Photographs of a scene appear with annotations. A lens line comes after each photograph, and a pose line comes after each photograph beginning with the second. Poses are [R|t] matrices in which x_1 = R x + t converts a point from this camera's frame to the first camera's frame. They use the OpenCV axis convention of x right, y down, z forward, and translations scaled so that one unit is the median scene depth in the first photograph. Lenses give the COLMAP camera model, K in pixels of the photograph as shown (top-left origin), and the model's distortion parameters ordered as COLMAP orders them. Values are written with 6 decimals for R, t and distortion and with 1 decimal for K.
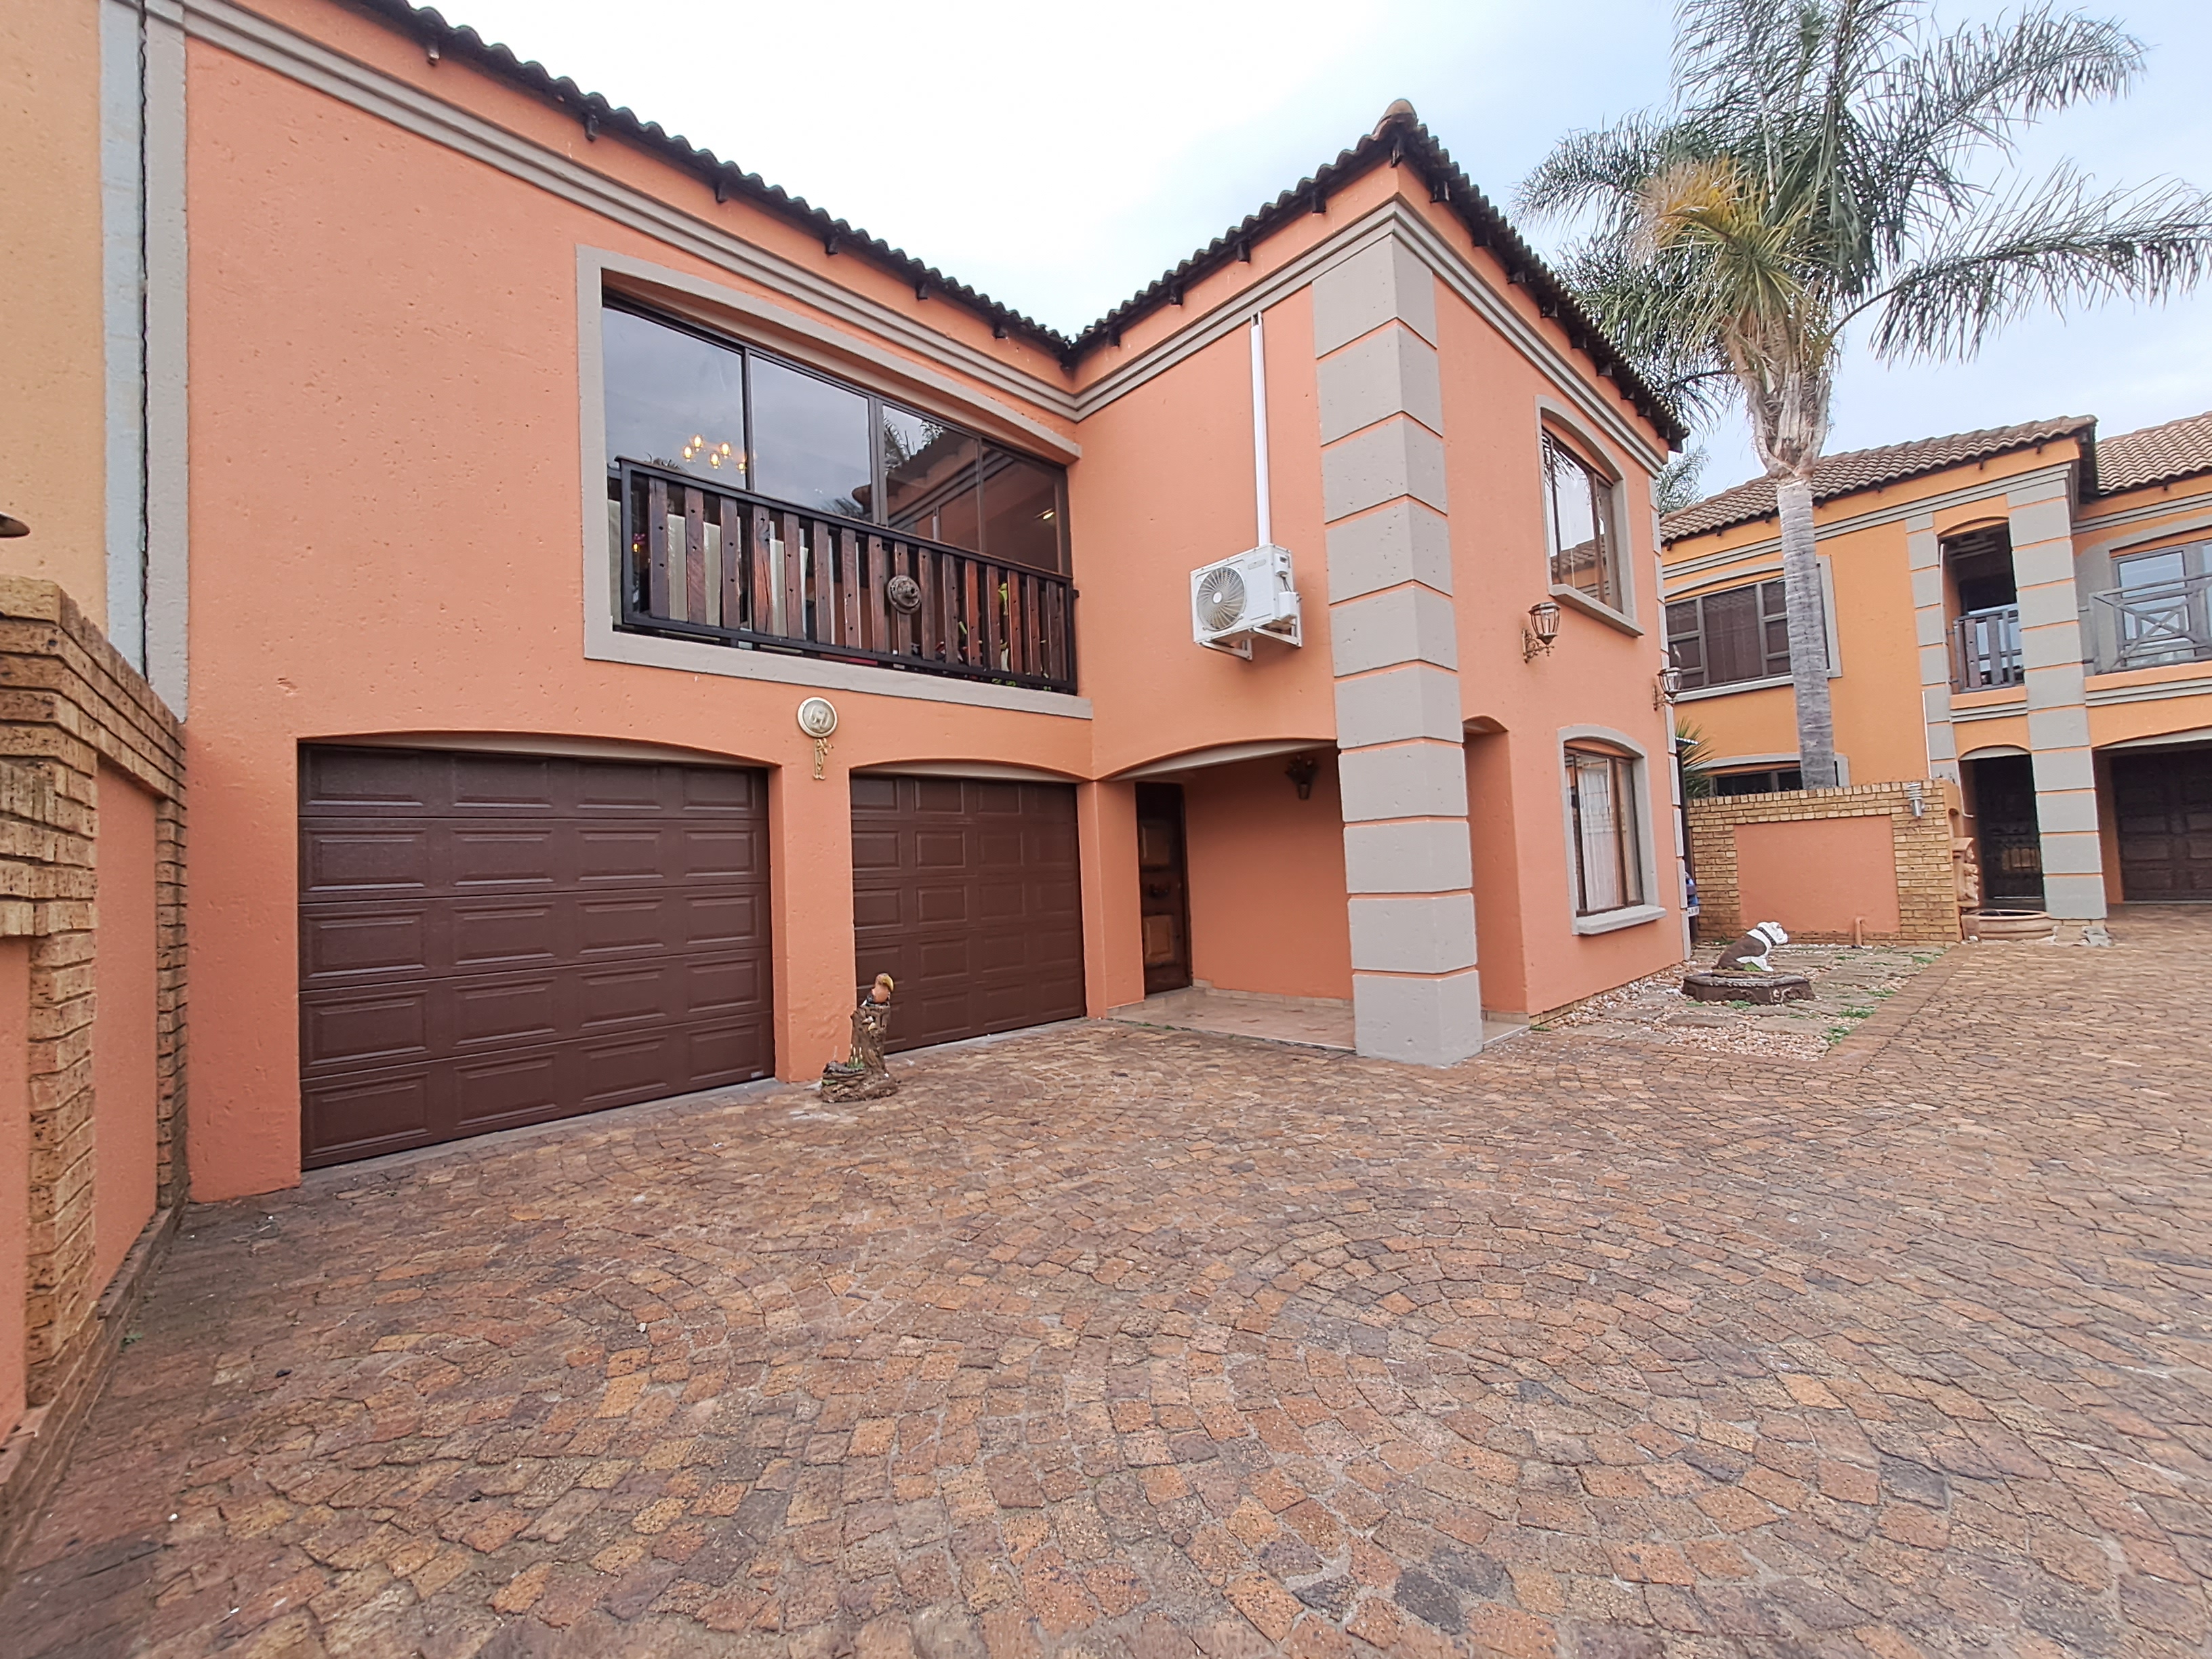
lens RADIAL K [[876.5, 0, 1113.4], [0, 876.5, 834.4], [0, 0, 1]] dist [0.003689, 0.000419]
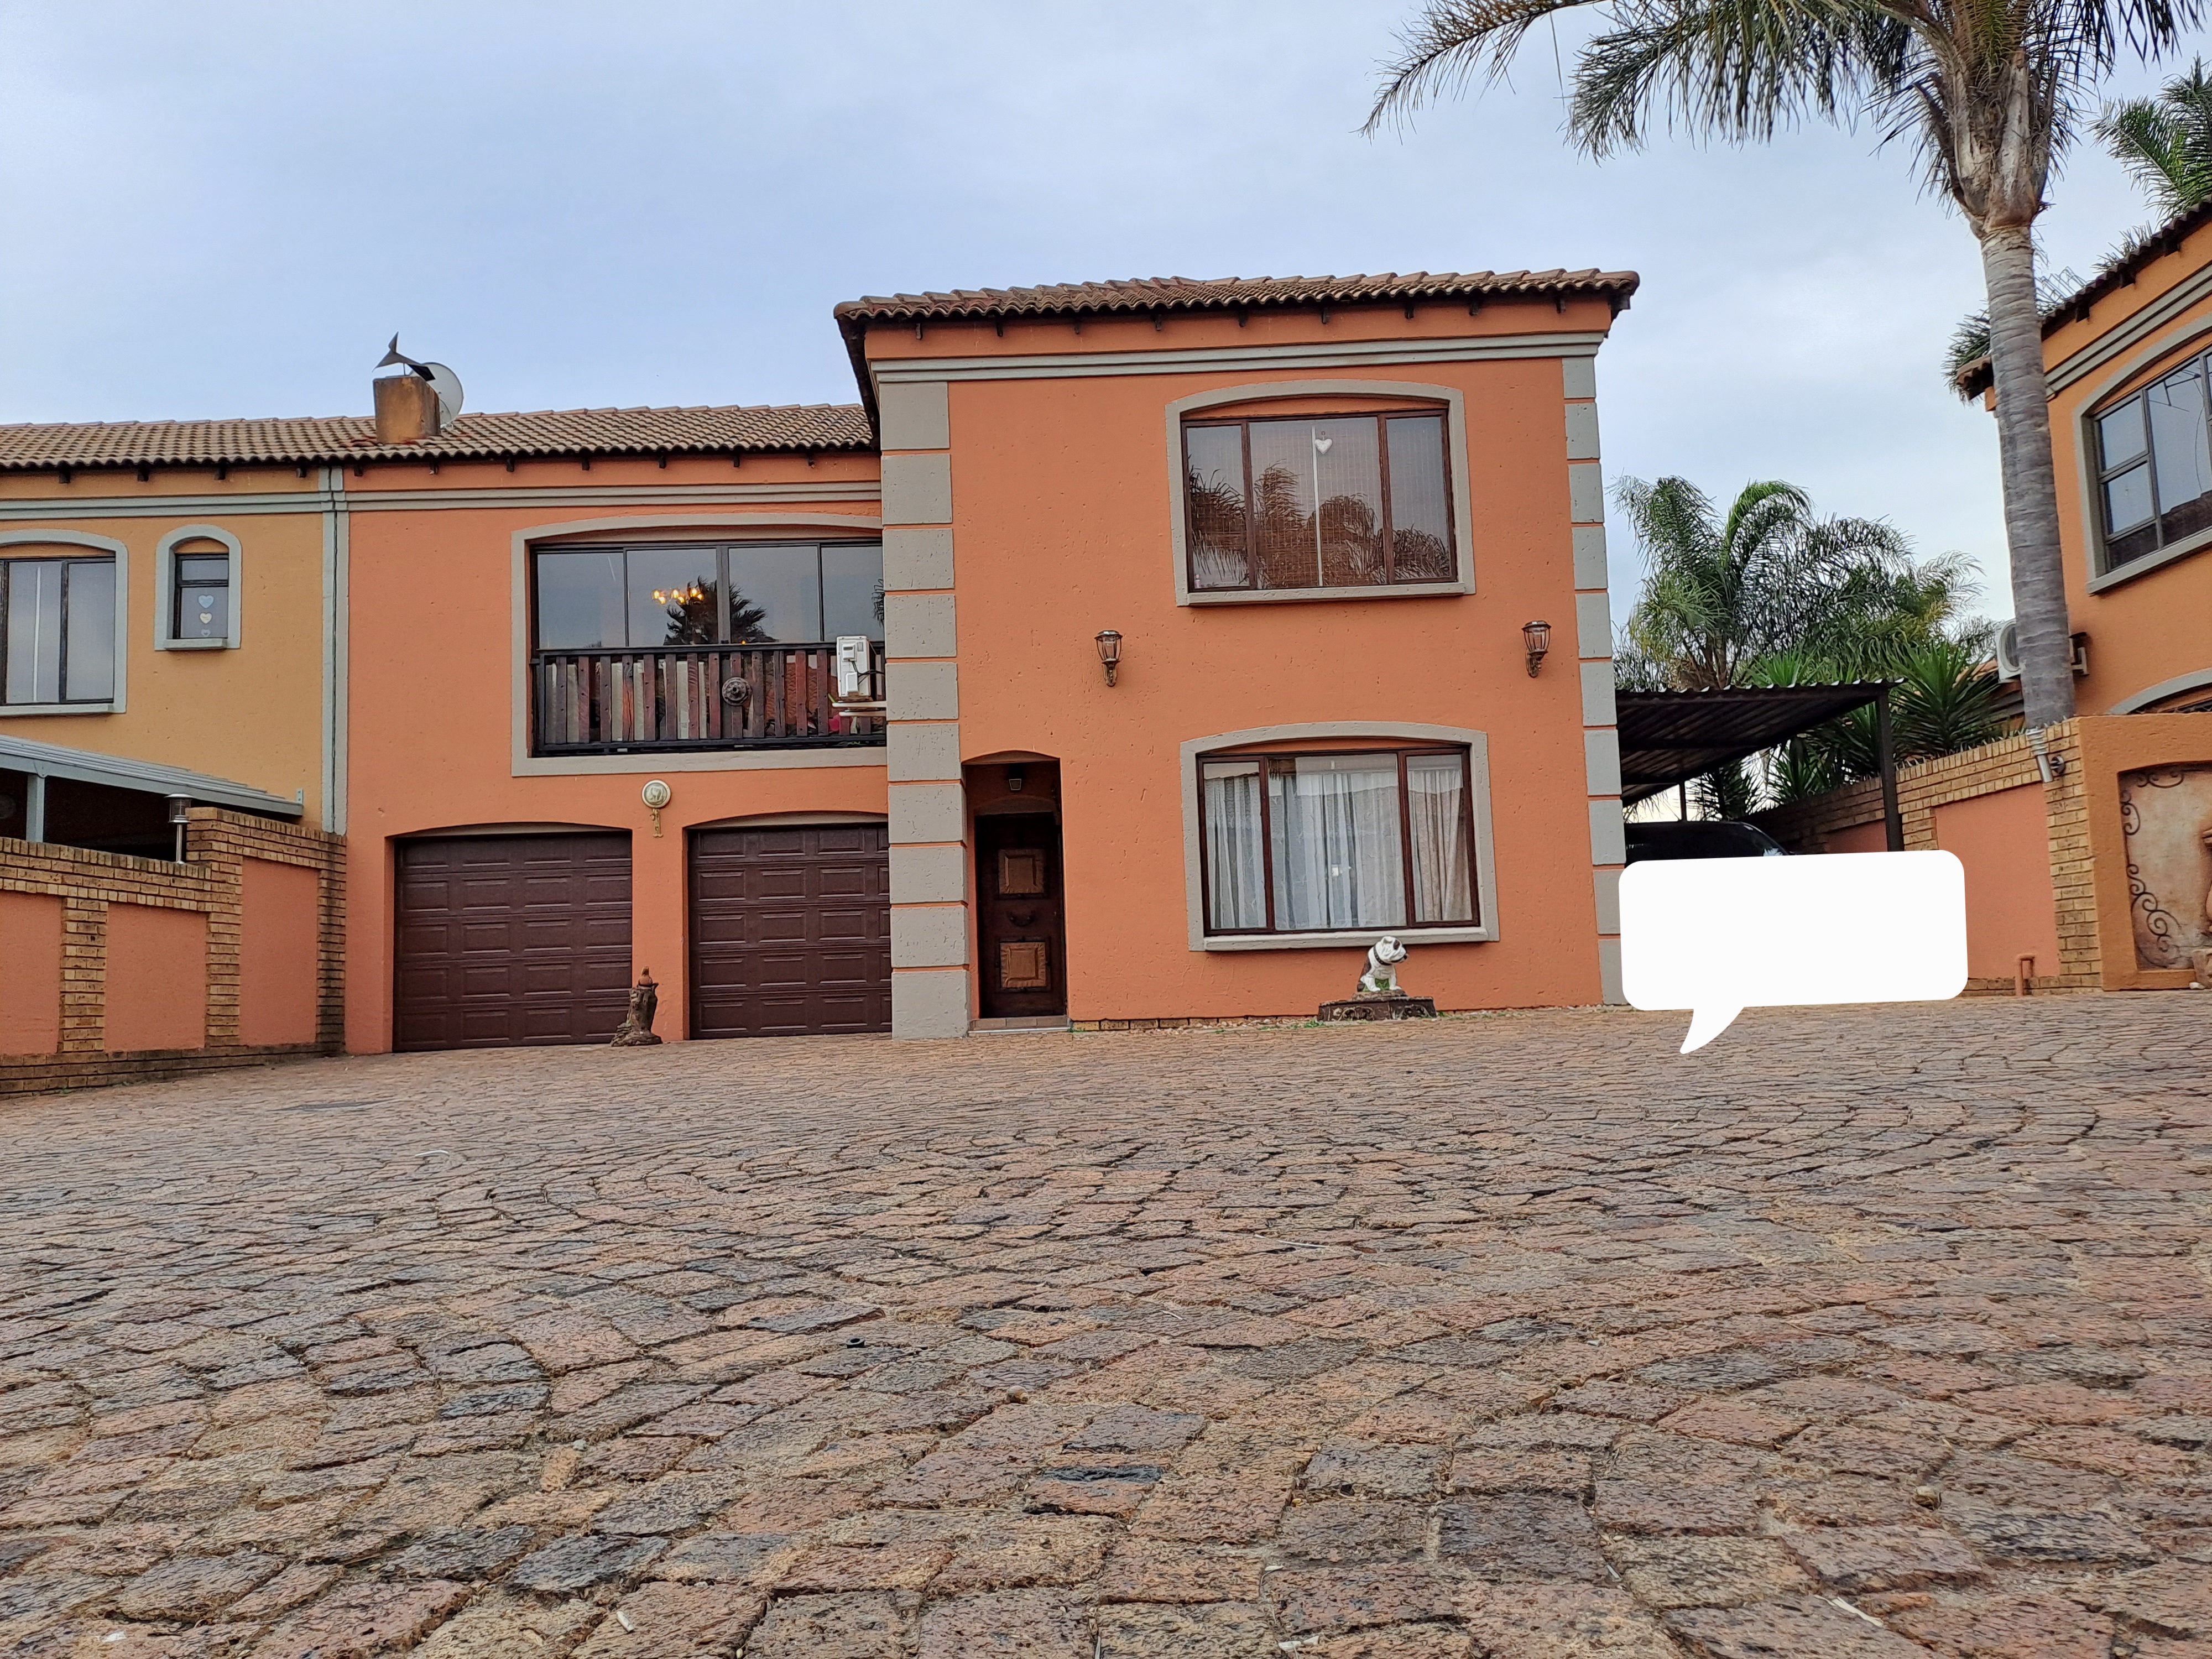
lens RADIAL K [[1640.9, 0, 1103.0], [0, 1640.9, 838.7], [0, 0, 1]] dist [0.095216, -0.080835]
pose [[0.734403, -0.049267, -0.676923, 1.935058], [0.032596, 0.998771, -0.037327, 0.062430], [0.677930, 0.005348, 0.735107, -0.474597]]
